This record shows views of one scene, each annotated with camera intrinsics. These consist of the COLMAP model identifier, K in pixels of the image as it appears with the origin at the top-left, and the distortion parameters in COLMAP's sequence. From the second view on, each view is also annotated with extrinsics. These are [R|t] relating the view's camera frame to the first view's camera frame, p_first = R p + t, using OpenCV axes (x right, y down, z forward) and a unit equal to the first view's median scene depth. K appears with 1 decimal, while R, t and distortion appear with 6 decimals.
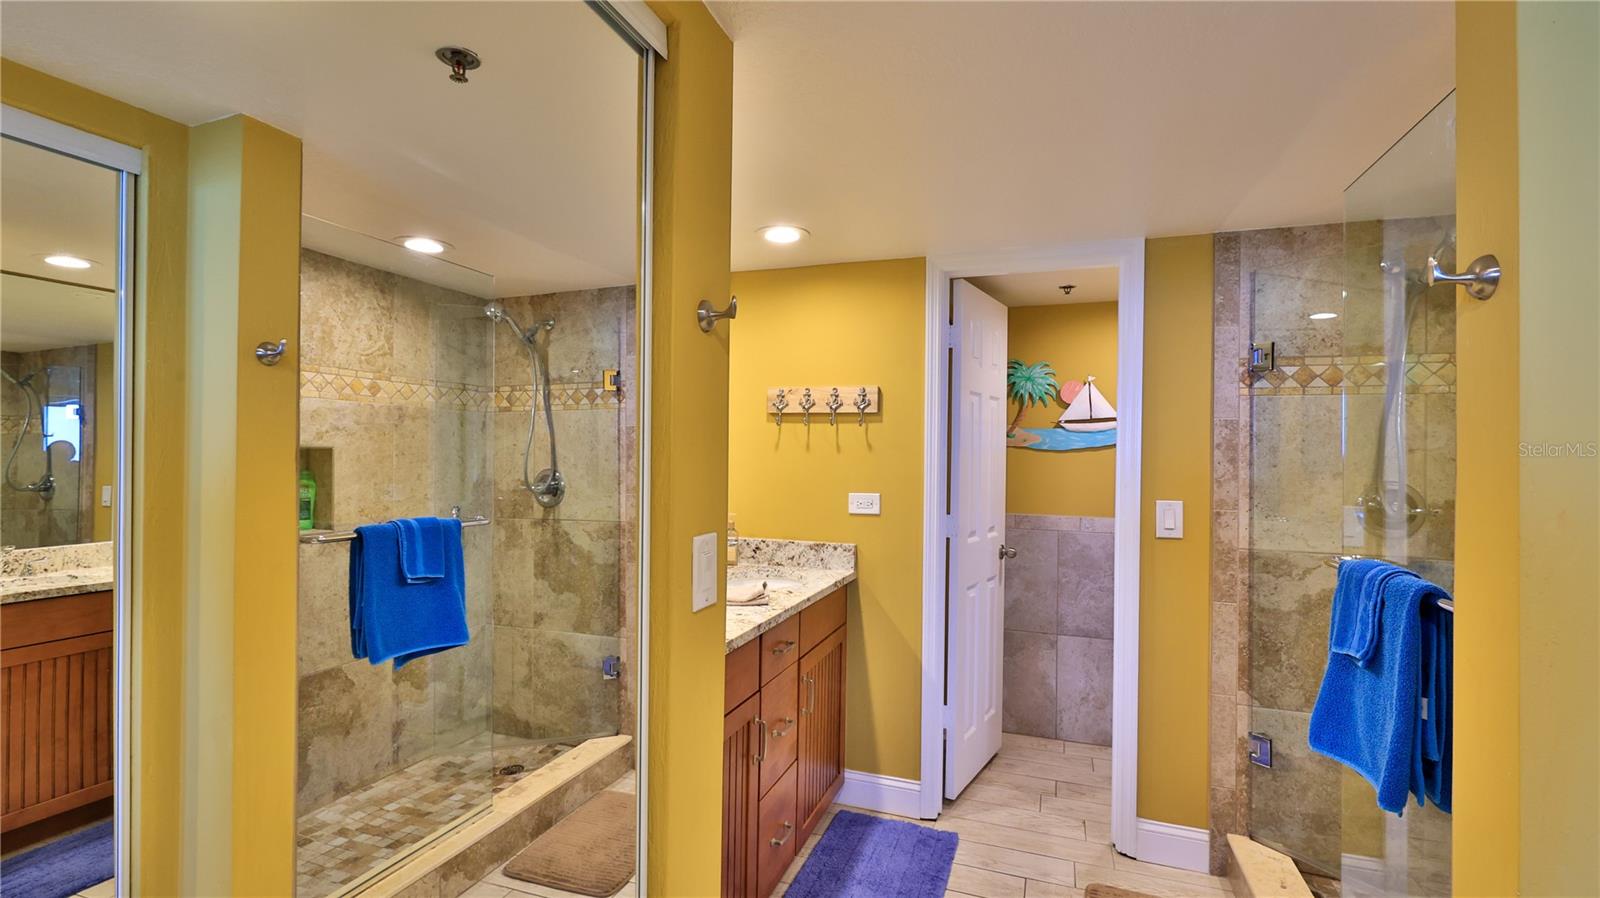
lens RADIAL K [[707.0, 0, 793.0], [0, 707.0, 444.4], [0, 0, 1]] dist [-0.000777, 0.000128]
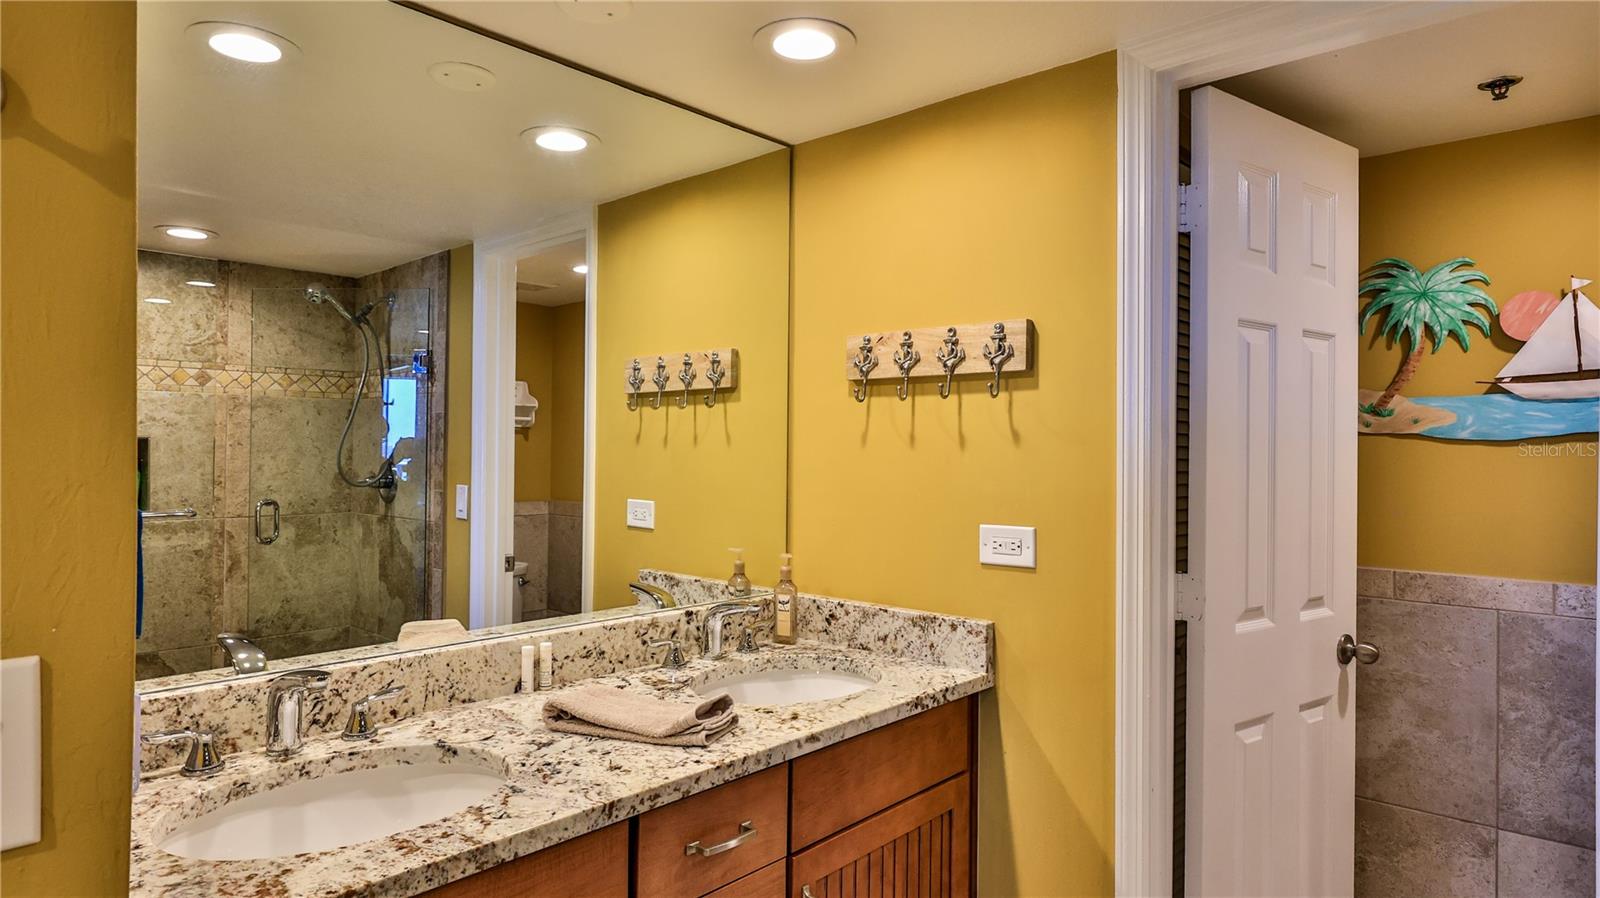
lens RADIAL K [[901.5, 0, 796.5], [0, 901.5, 443.6], [0, 0, 1]] dist [0.003498, -0.000826]
pose [[0.926945, -0.010866, -0.375039, 0.201050], [0.011147, 0.999937, -0.001421, 0.007503], [0.375030, -0.002864, 0.927008, 0.313528]]
